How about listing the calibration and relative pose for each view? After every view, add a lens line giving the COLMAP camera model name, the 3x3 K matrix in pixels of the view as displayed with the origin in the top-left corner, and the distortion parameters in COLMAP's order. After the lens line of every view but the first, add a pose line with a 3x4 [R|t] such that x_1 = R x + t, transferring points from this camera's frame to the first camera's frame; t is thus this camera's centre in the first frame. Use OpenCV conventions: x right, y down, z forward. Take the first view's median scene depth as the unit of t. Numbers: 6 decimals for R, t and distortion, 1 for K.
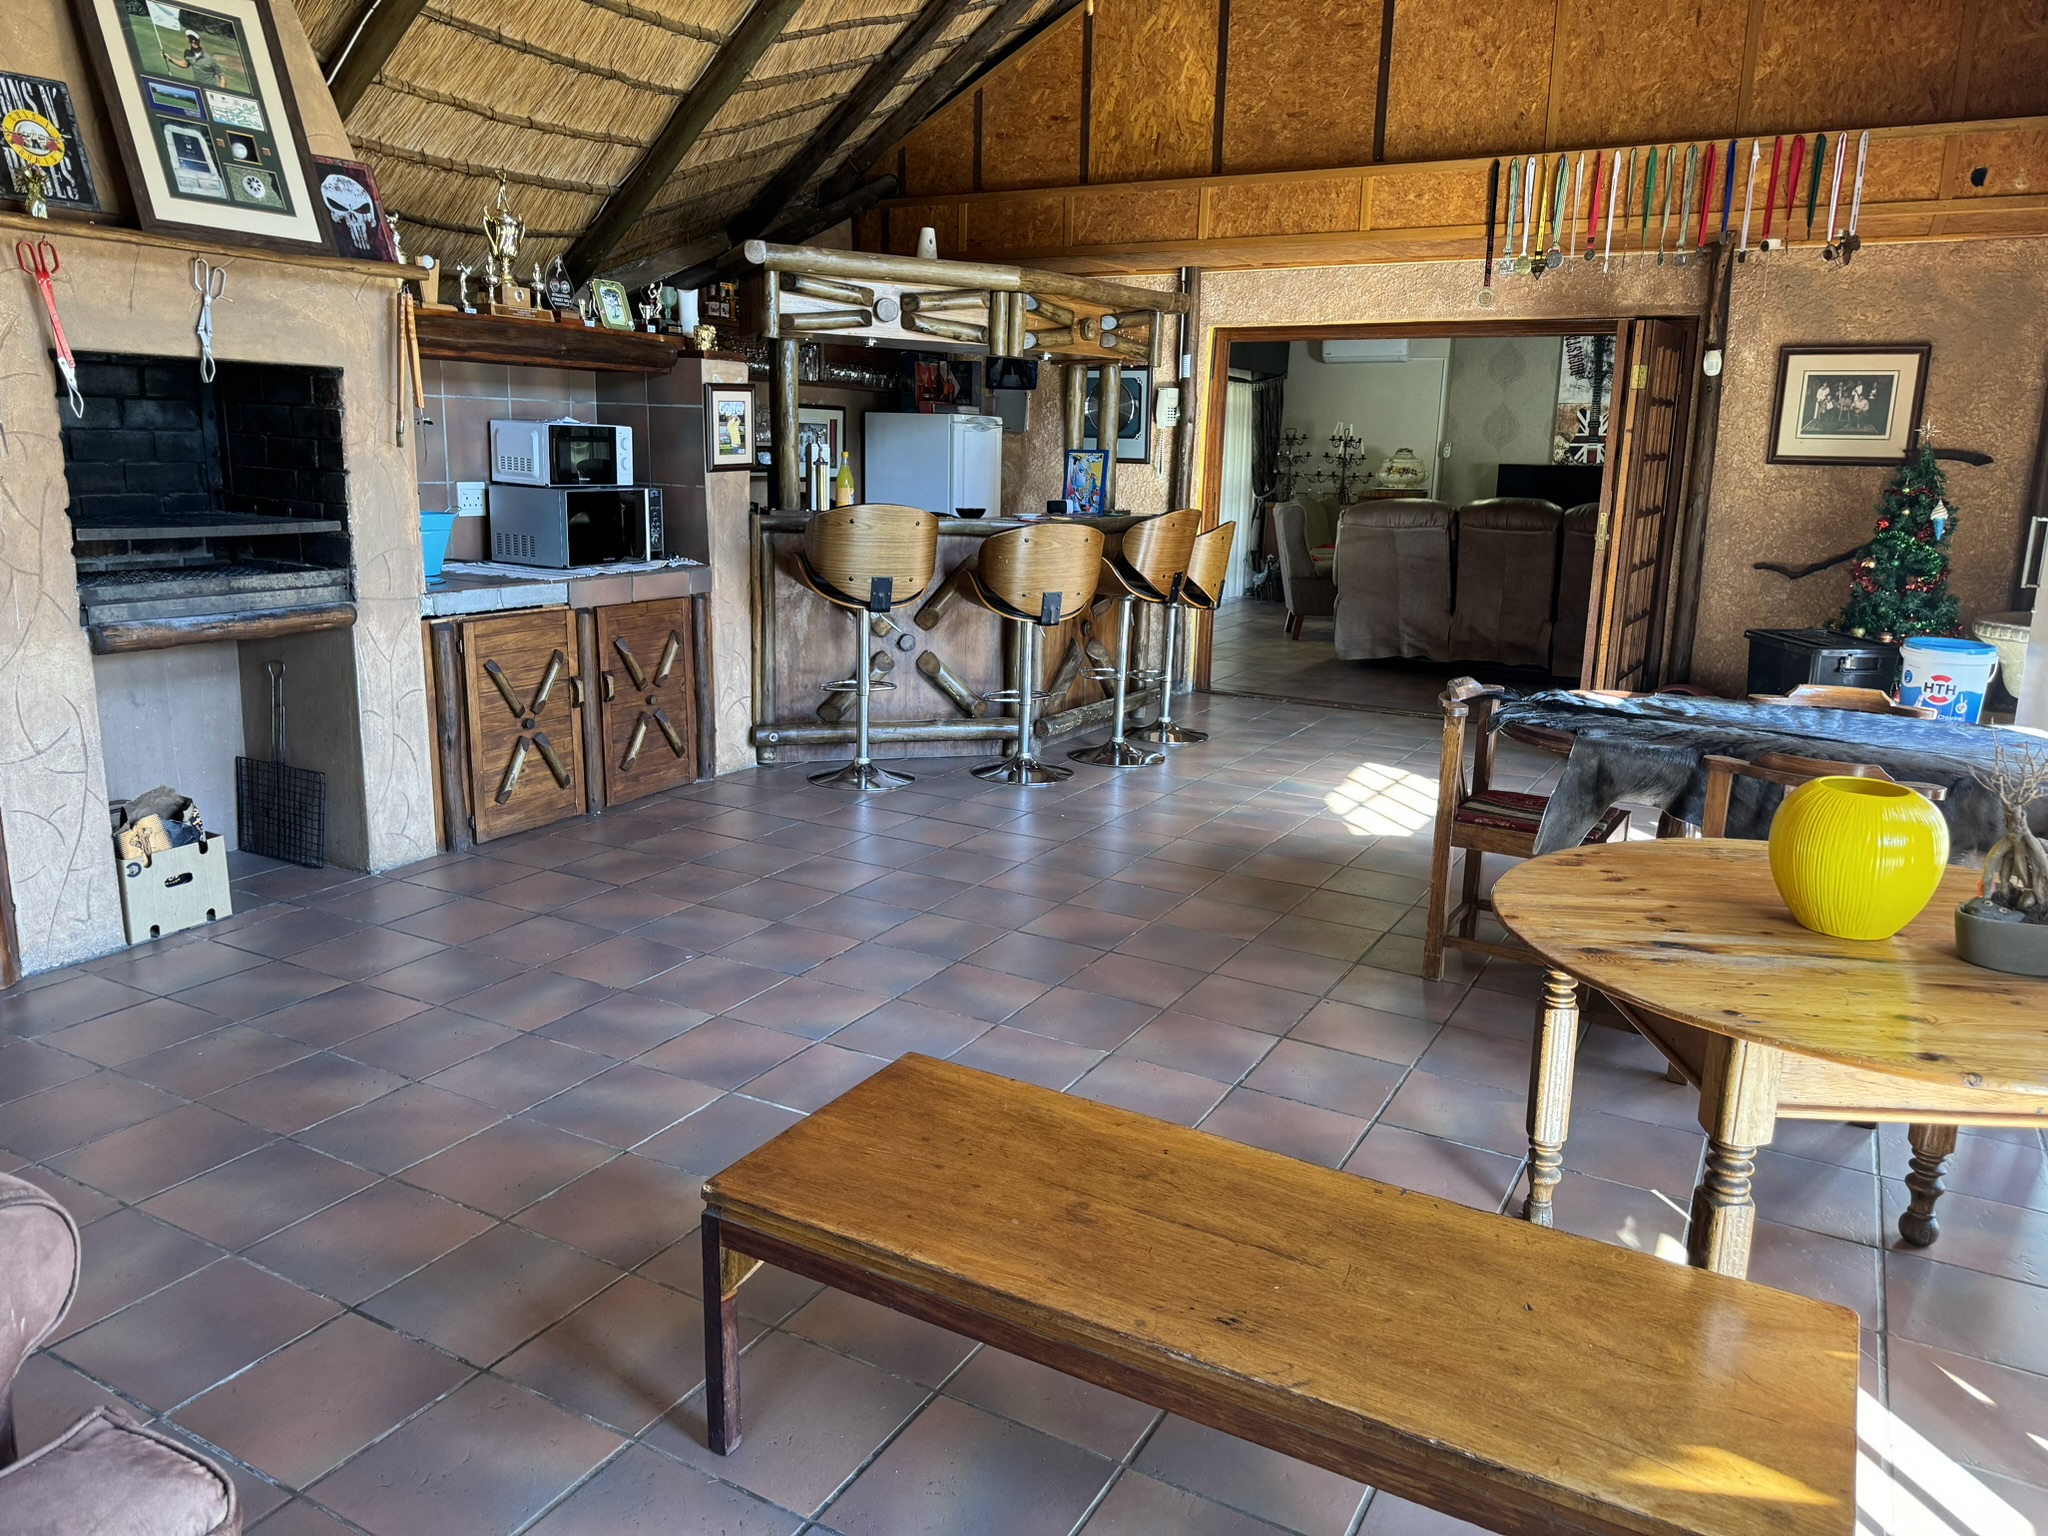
lens RADIAL K [[1455.1, 0, 1024.8], [0, 1455.1, 752.9], [0, 0, 1]] dist [0.078497, -0.066951]
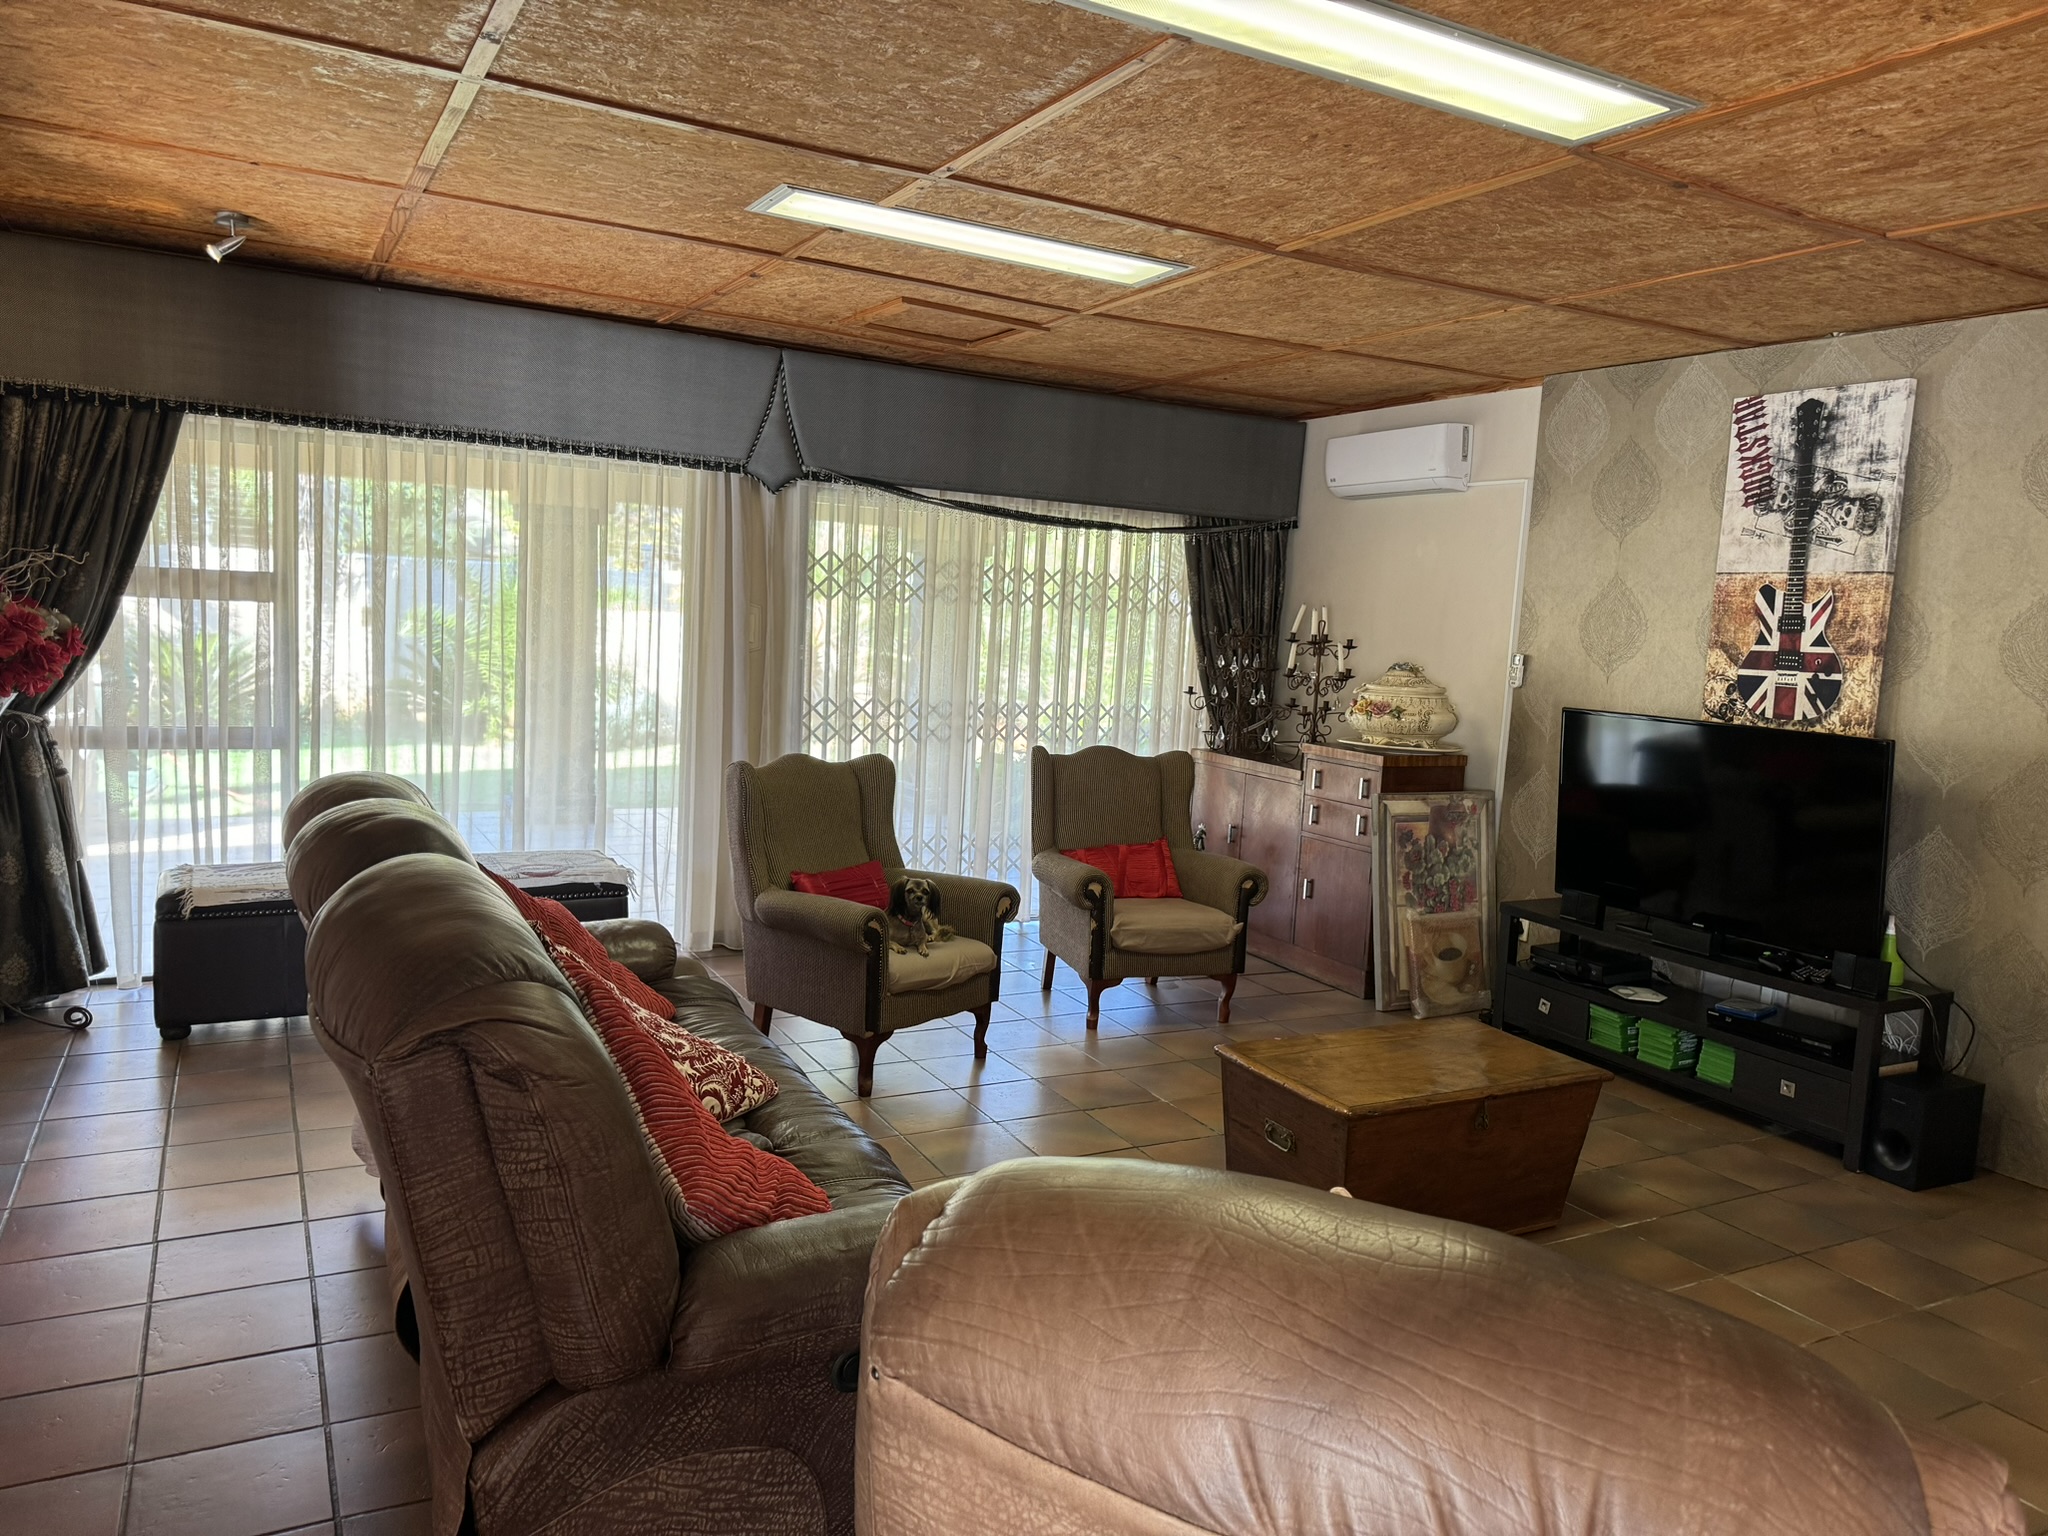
lens RADIAL K [[1455.1, 0, 1030.2], [0, 1455.1, 775.8], [0, 0, 1]] dist [0.078497, -0.066951]
pose [[0.841903, 0.084033, -0.533046, 0.898934], [-0.151998, 0.984734, -0.084828, -0.244538], [0.517780, 0.152439, 0.841823, 1.176034]]
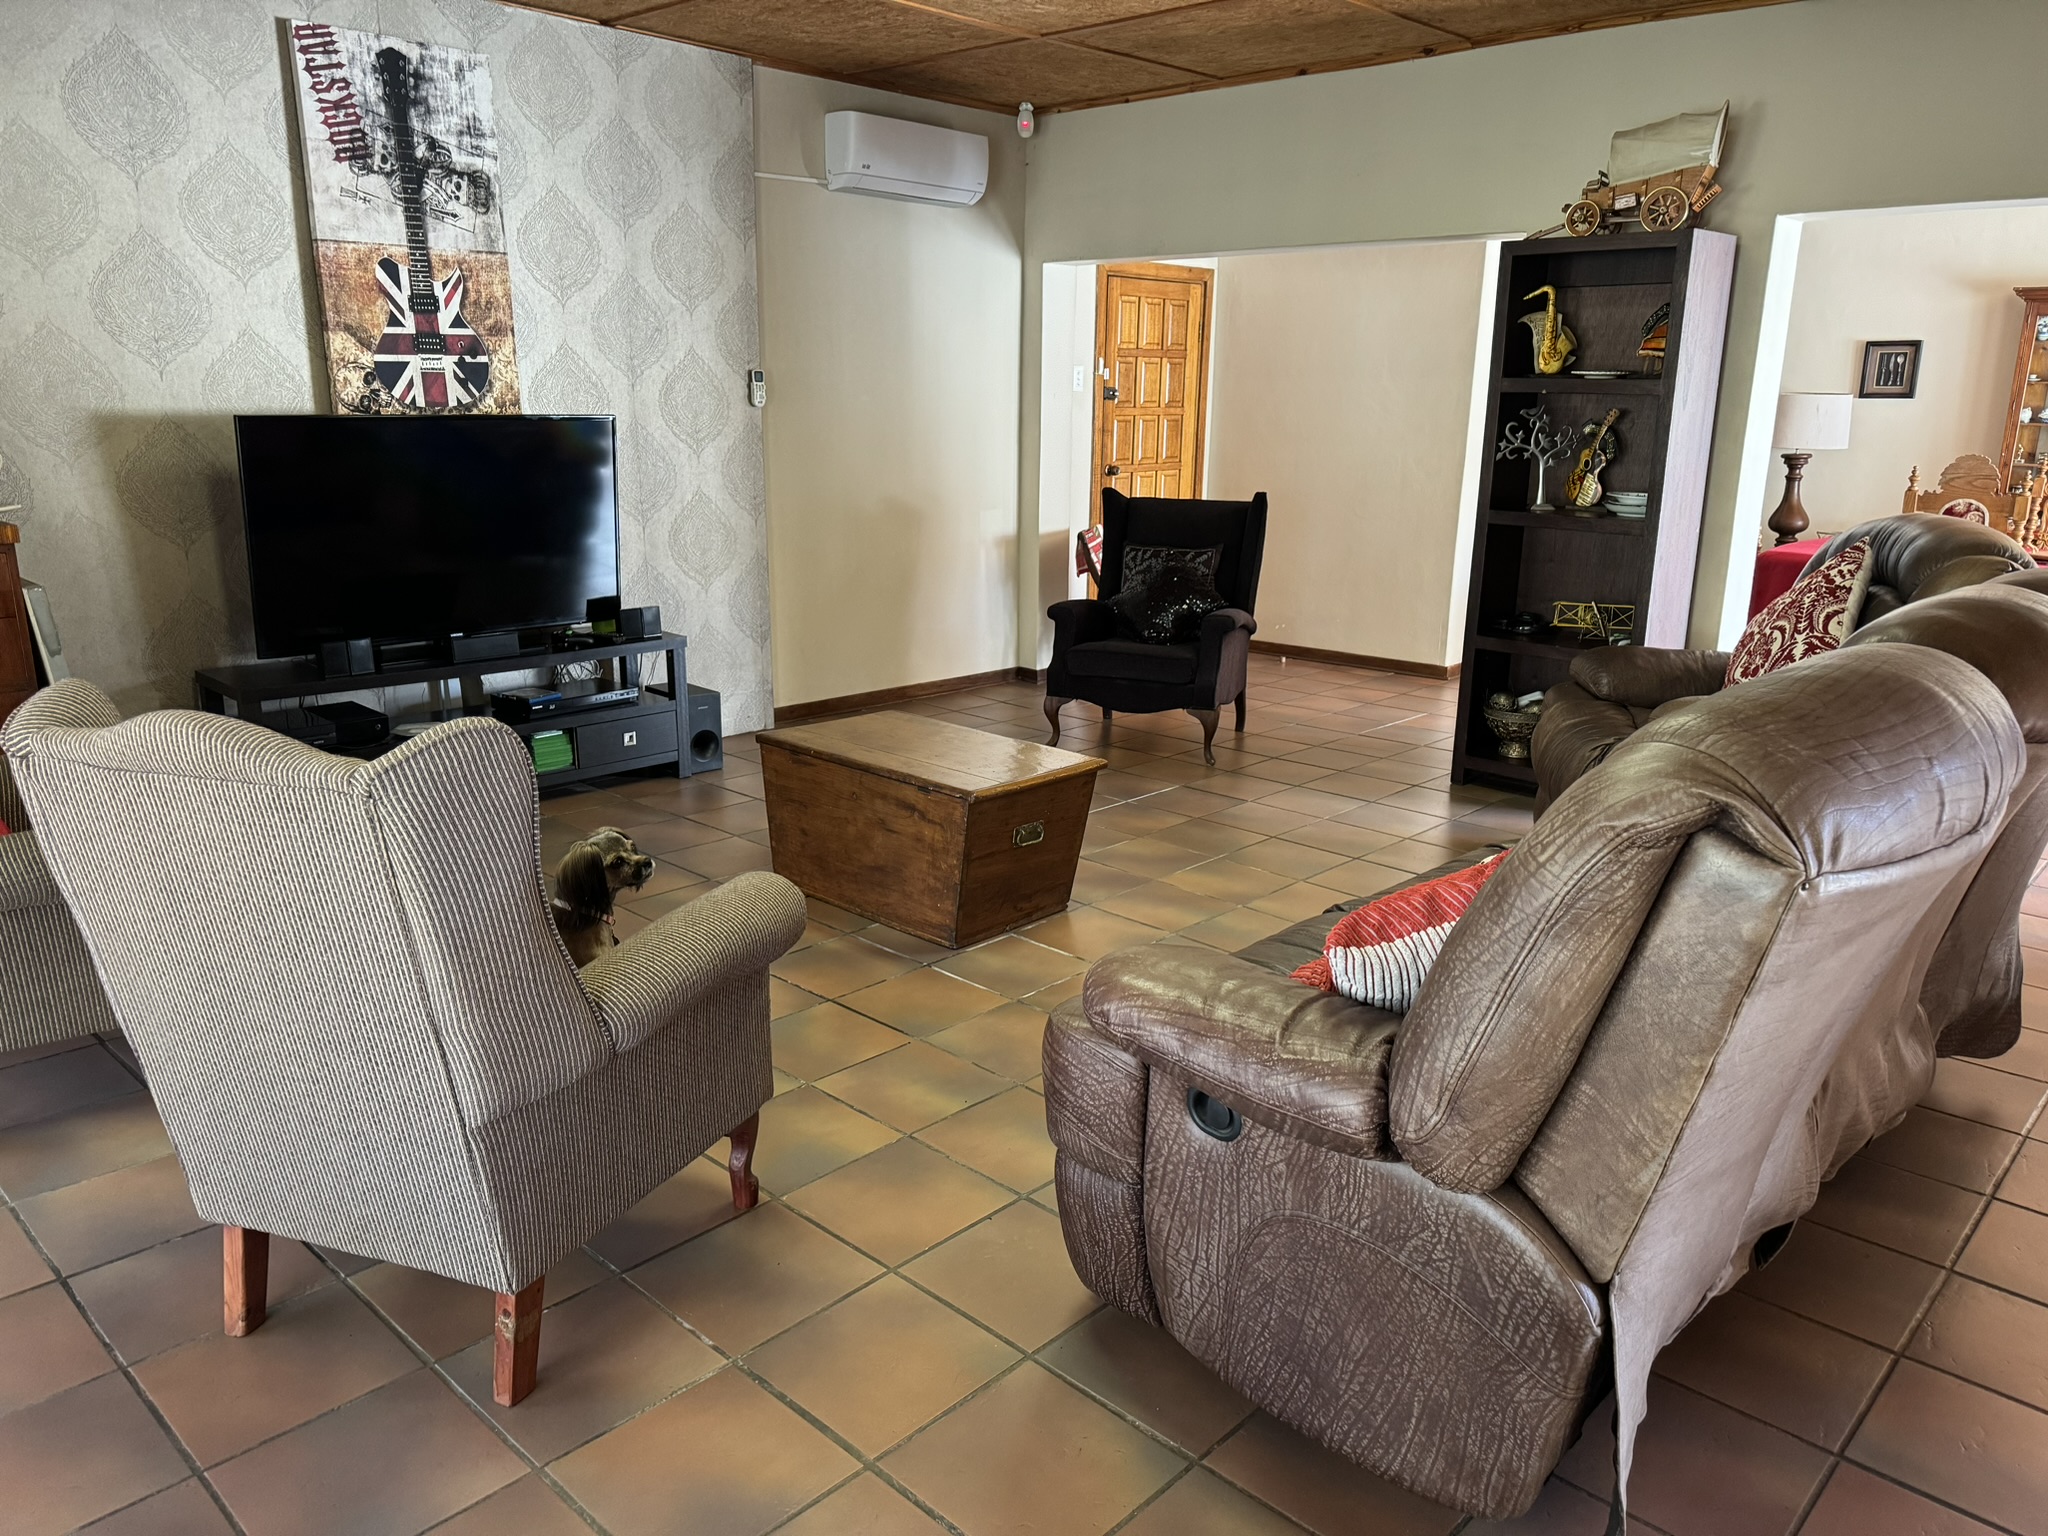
lens RADIAL K [[1455.1, 0, 1025.2], [0, 1455.1, 755.6], [0, 0, 1]] dist [0.078497, -0.066951]
pose [[0.246080, -0.259729, 0.933802, 0.077959], [0.206072, 0.955421, 0.211437, -0.334348], [-0.947090, 0.140400, 0.288633, 1.587438]]
